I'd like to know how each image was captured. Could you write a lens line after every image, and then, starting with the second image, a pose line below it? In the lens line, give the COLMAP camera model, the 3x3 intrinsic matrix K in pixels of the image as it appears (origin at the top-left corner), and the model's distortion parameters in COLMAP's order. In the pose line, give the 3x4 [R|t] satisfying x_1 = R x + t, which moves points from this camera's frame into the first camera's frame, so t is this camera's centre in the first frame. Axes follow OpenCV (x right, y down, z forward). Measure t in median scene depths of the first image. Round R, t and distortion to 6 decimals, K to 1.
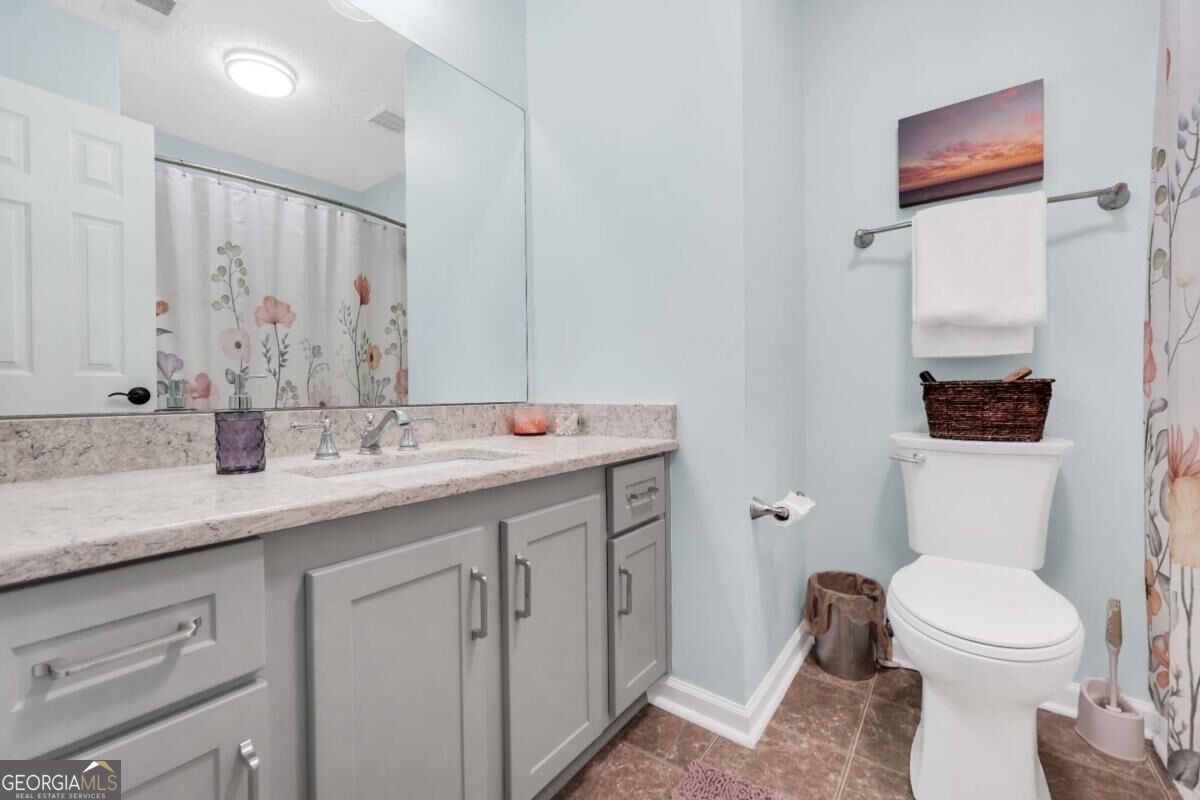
lens RADIAL K [[499.7, 0, 590.2], [0, 499.7, 399.5], [0, 0, 1]] dist [-0.023238, 0.007637]
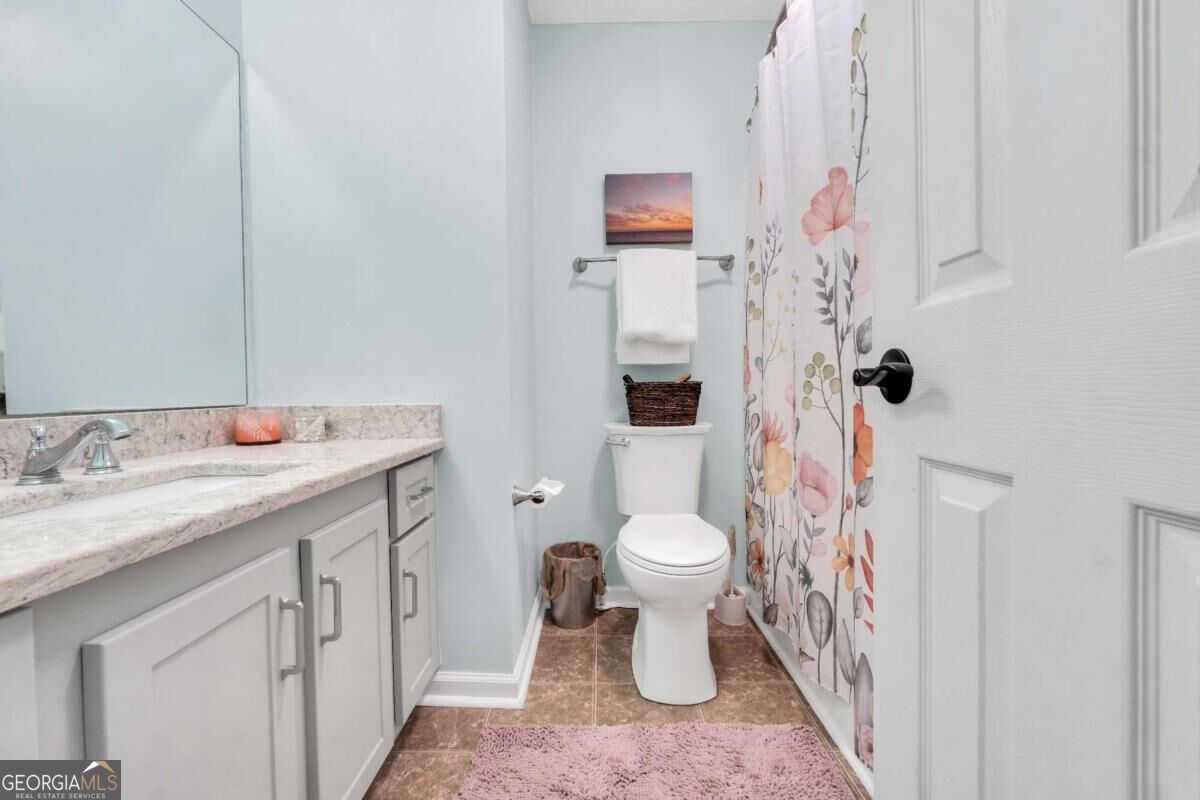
lens RADIAL K [[499.7, 0, 590.2], [0, 499.7, 399.5], [0, 0, 1]] dist [-0.023238, 0.007637]
pose [[0.811745, -0.015004, 0.583819, -0.186871], [0.014205, 0.999881, 0.005947, -0.001288], [-0.583839, 0.003466, 0.811862, -0.008576]]
